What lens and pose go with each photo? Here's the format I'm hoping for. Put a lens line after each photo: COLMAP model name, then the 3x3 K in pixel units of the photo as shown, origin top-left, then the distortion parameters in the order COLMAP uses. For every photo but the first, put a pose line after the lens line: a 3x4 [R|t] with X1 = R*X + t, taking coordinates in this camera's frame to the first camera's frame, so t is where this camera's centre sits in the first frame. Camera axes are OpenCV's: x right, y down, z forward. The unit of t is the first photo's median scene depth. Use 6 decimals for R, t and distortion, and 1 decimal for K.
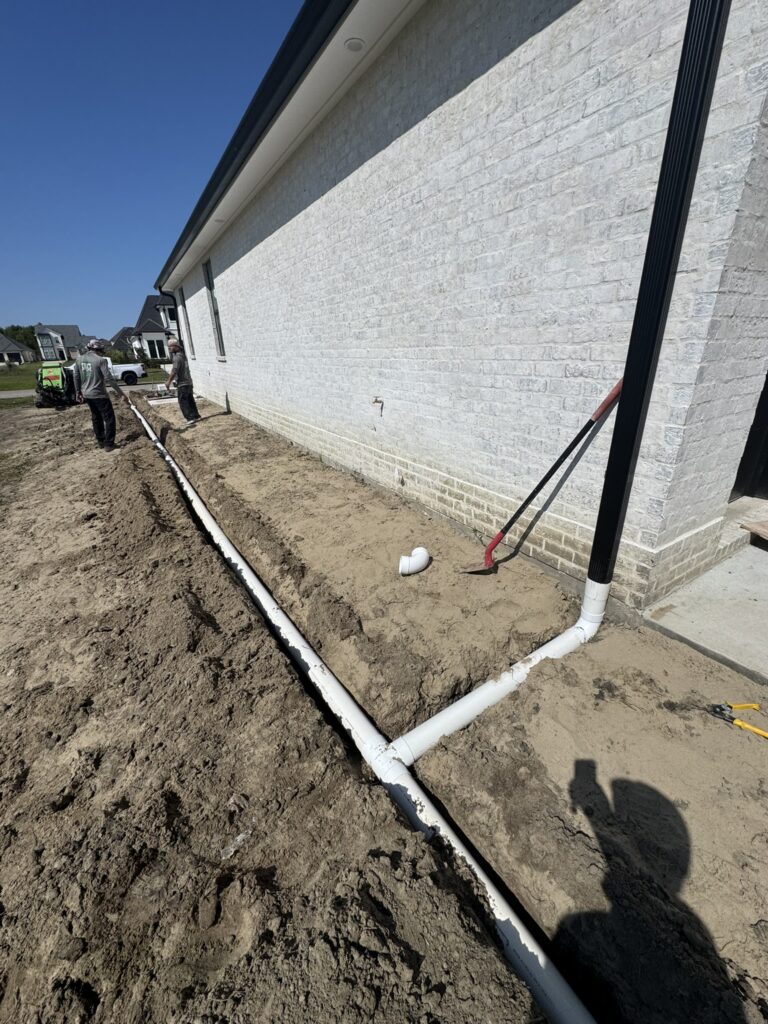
lens RADIAL K [[407.0, 0, 387.6], [0, 407.0, 511.4], [0, 0, 1]] dist [0.001305, 0.000048]
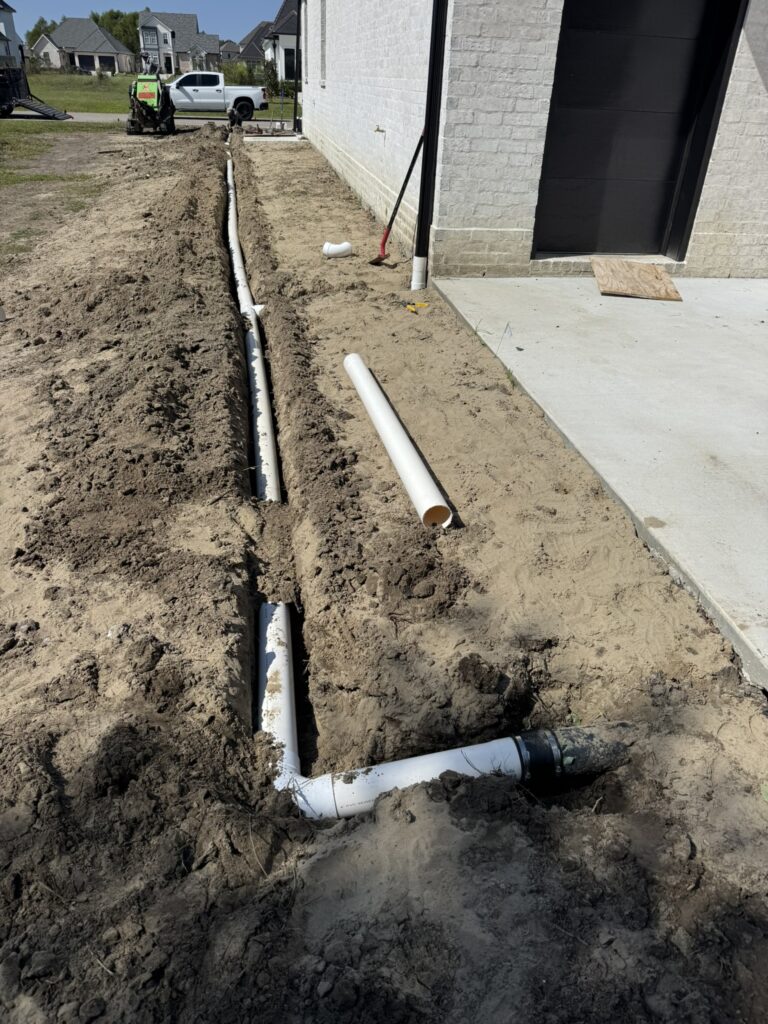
lens RADIAL K [[718.0, 0, 381.0], [0, 718.0, 513.9], [0, 0, 1]] dist [0.000394, -0.001720]
pose [[0.920570, 0.255166, -0.295705, 0.088513], [-0.204777, 0.960012, 0.190903, 0.038359], [0.332592, -0.115185, 0.936010, -0.099228]]
